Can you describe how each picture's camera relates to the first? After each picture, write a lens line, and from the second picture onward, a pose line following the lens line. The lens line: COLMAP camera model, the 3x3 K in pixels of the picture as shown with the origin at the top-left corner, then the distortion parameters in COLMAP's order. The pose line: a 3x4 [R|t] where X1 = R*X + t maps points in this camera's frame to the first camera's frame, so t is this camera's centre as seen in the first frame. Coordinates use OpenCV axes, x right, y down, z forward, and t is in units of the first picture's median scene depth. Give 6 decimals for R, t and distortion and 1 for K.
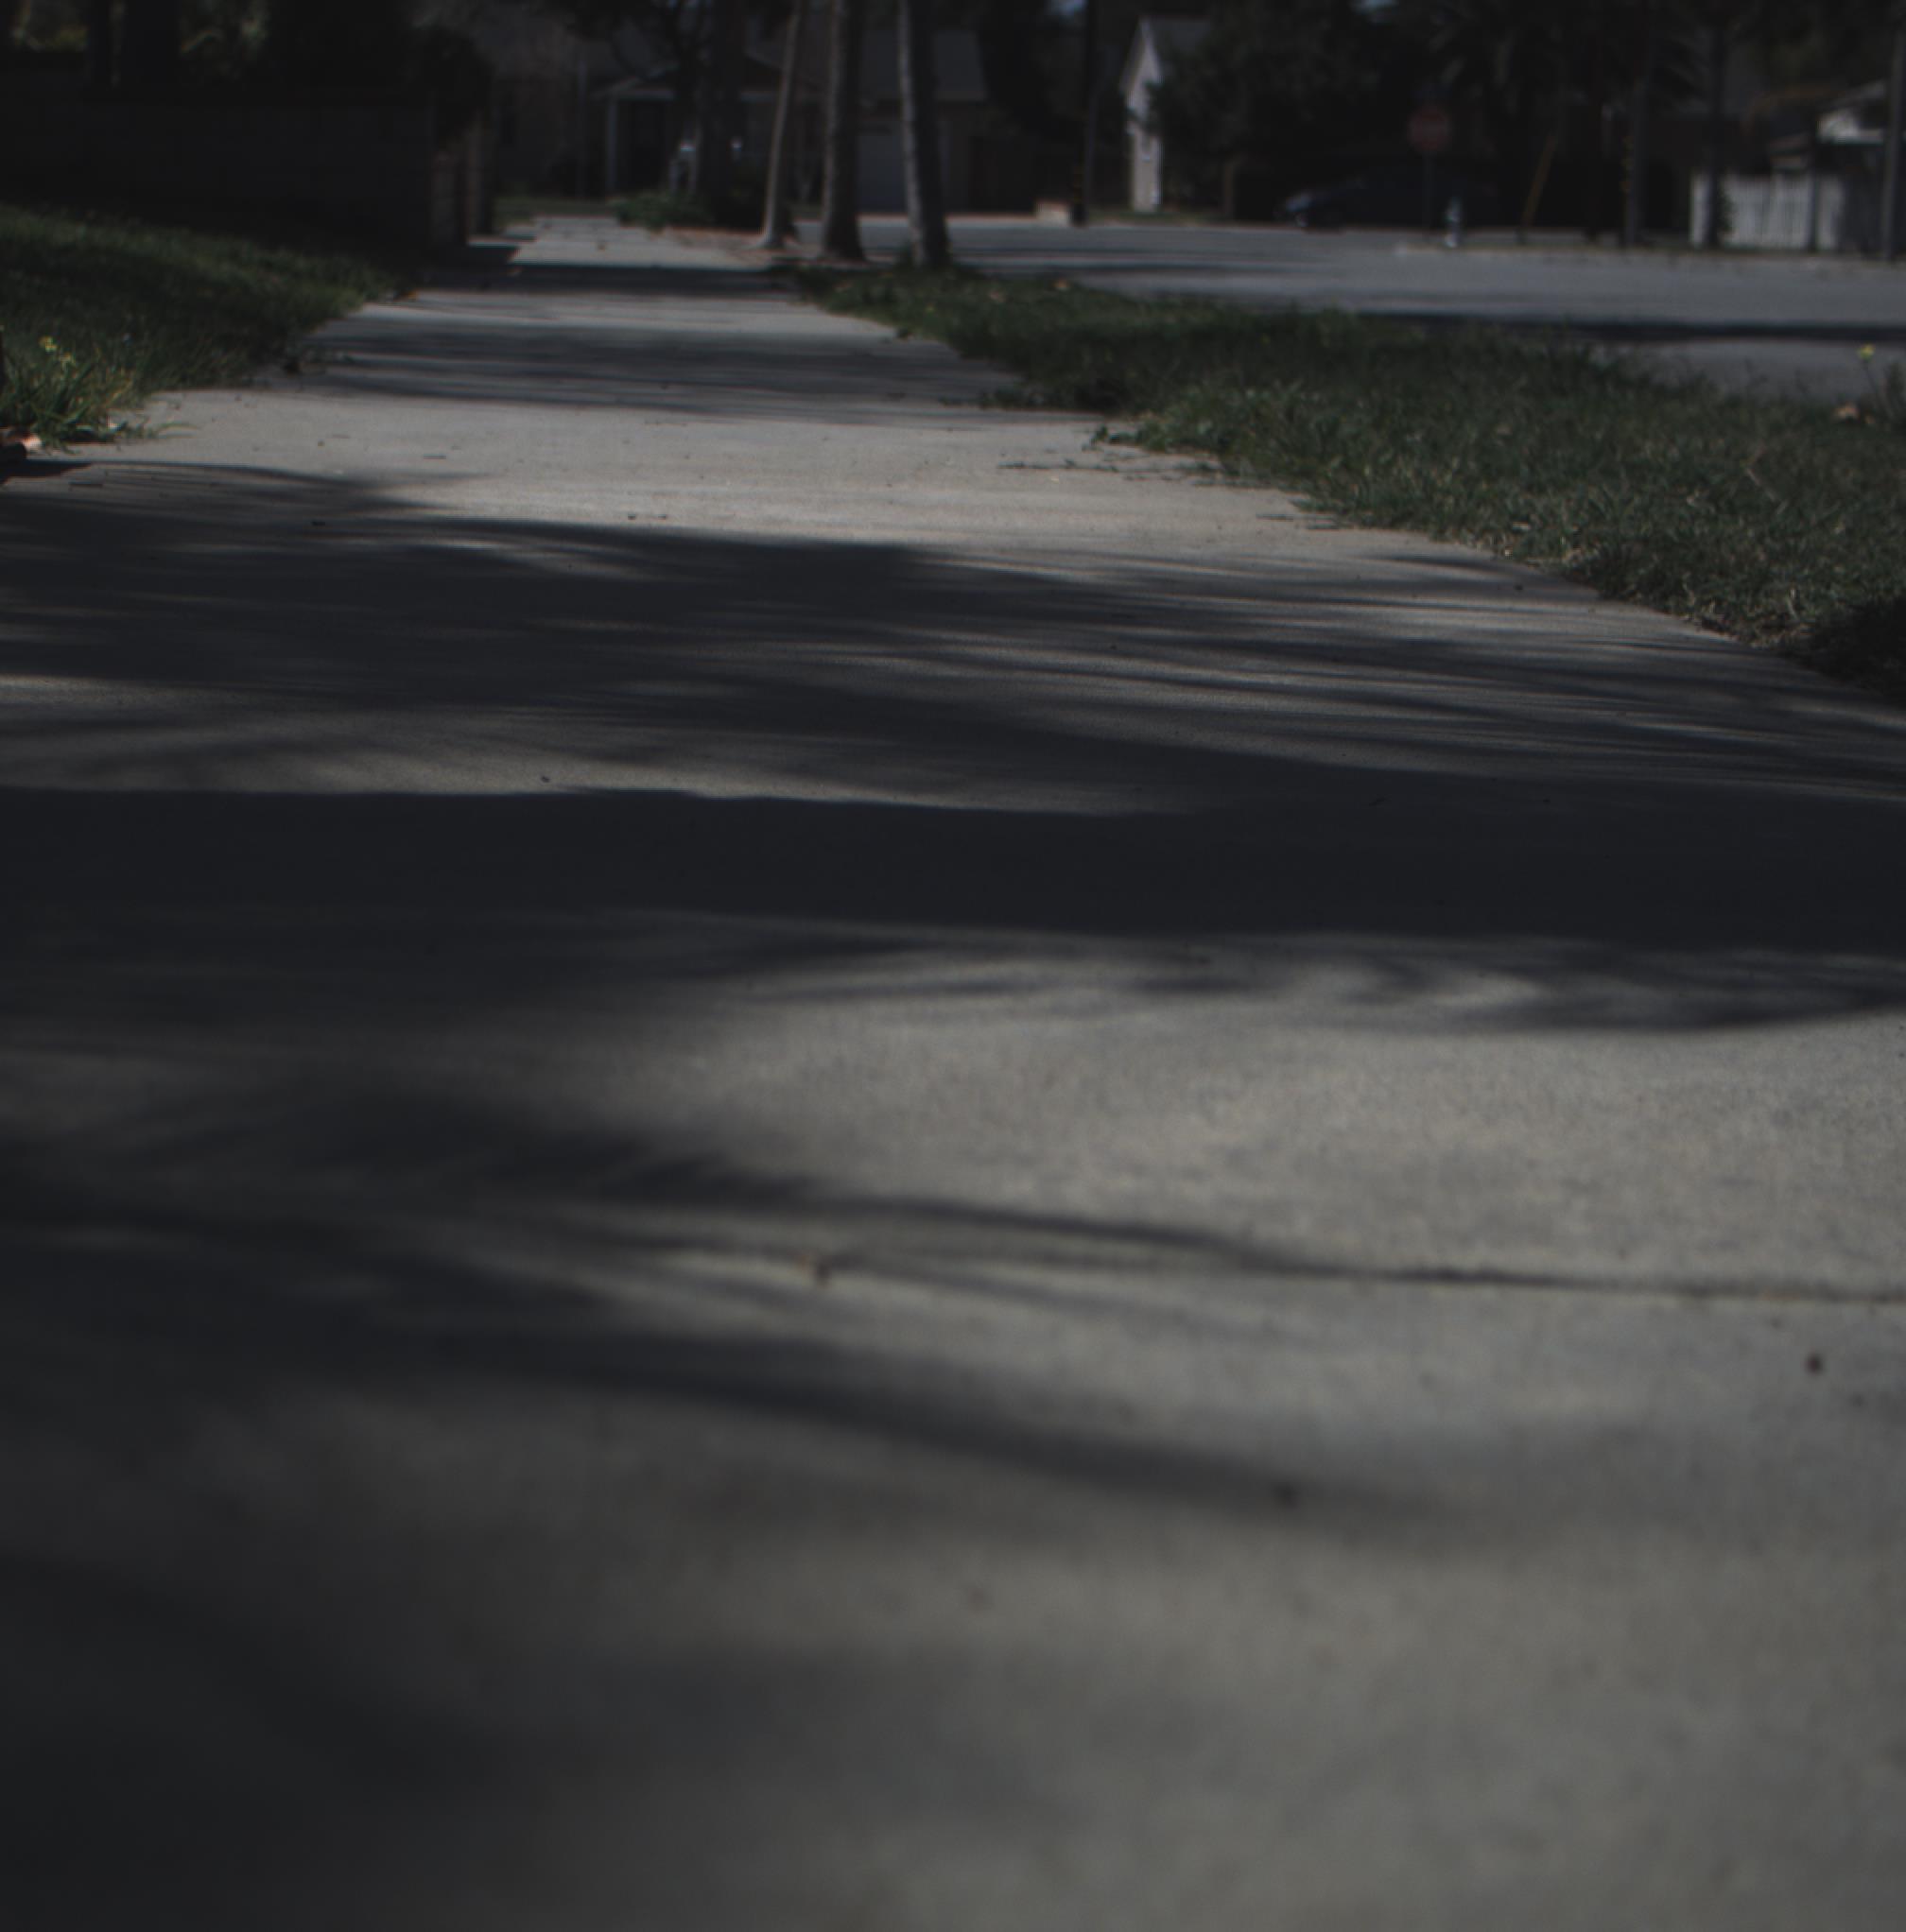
lens RADIAL K [[4344.2, 0, 721.3], [0, 4344.2, 965.7], [0, 0, 1]] dist [-0.198391, 0.970218]
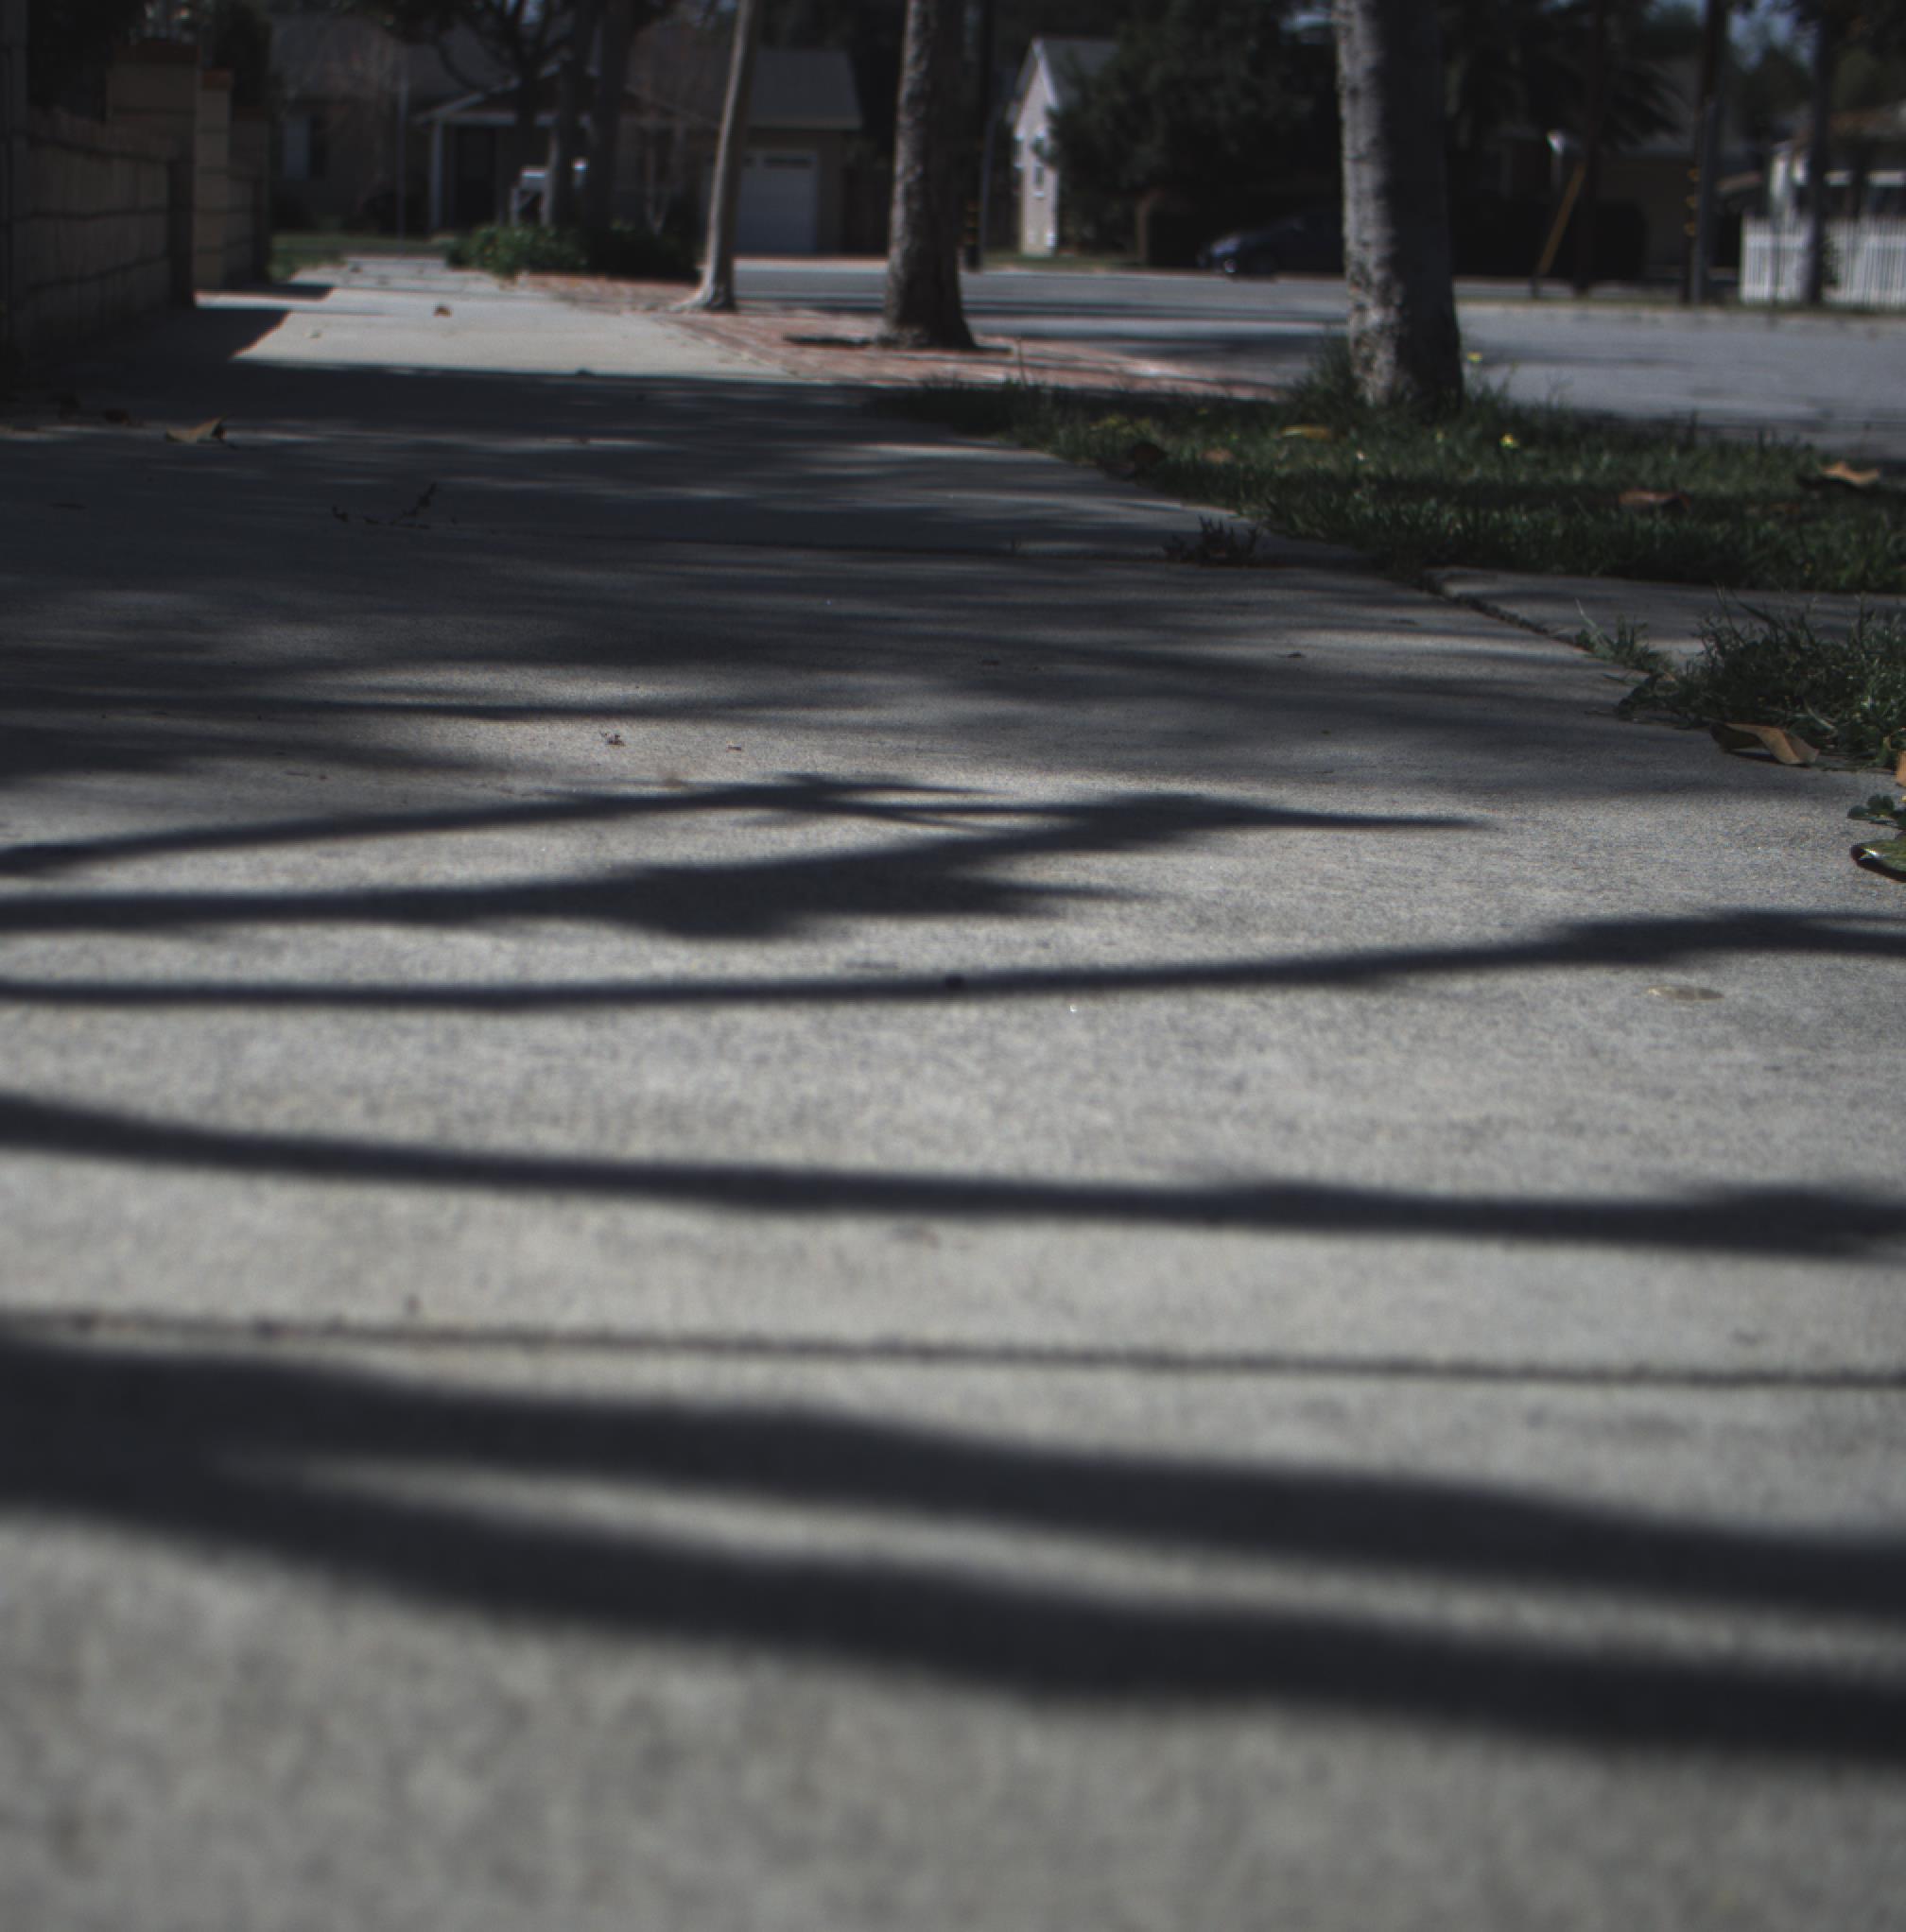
lens RADIAL K [[4344.2, 0, 721.3], [0, 4344.2, 965.7], [0, 0, 1]] dist [-0.198391, 0.970218]
pose [[0.999122, 0.001269, 0.041871, -0.006277], [-0.000870, 0.999954, -0.009528, -0.032415], [-0.041881, 0.009484, 0.999078, 0.187310]]
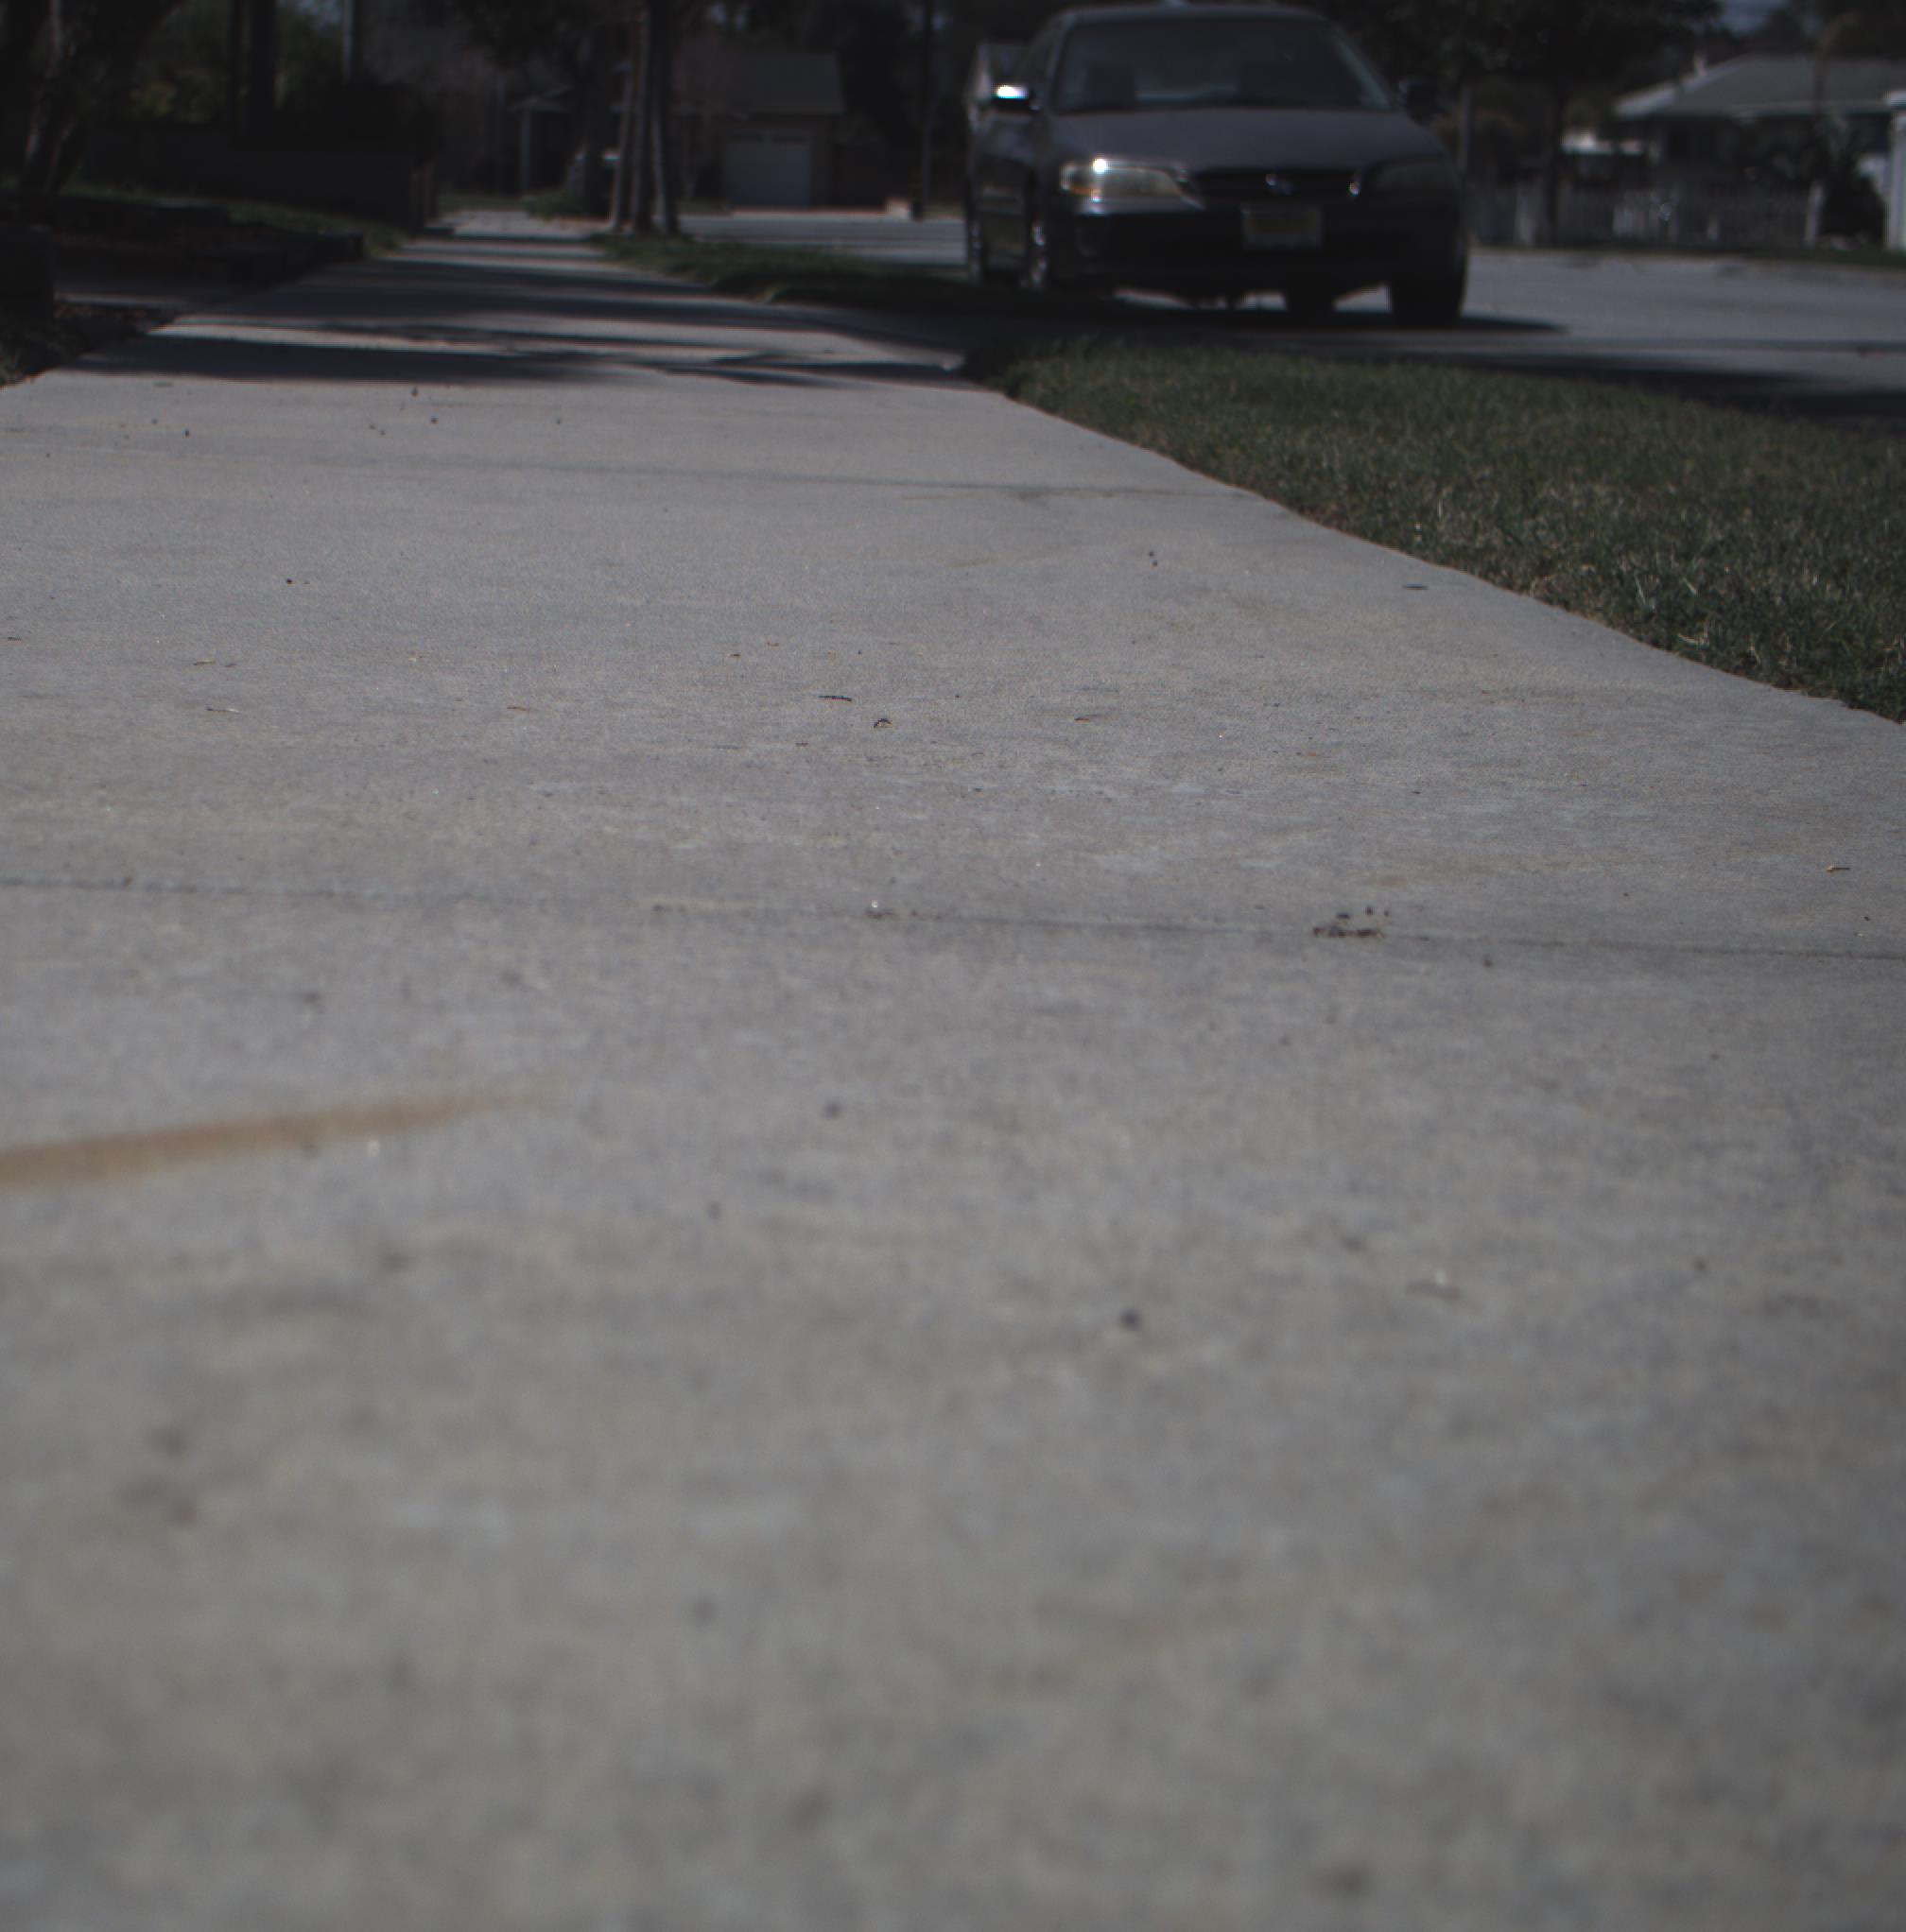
lens RADIAL K [[4344.2, 0, 721.3], [0, 4344.2, 965.7], [0, 0, 1]] dist [-0.198391, 0.970218]
pose [[0.999824, 0.002703, 0.018562, 0.010501], [-0.002723, 0.999996, 0.001052, 0.047935], [-0.018559, -0.001103, 0.999827, -0.274937]]
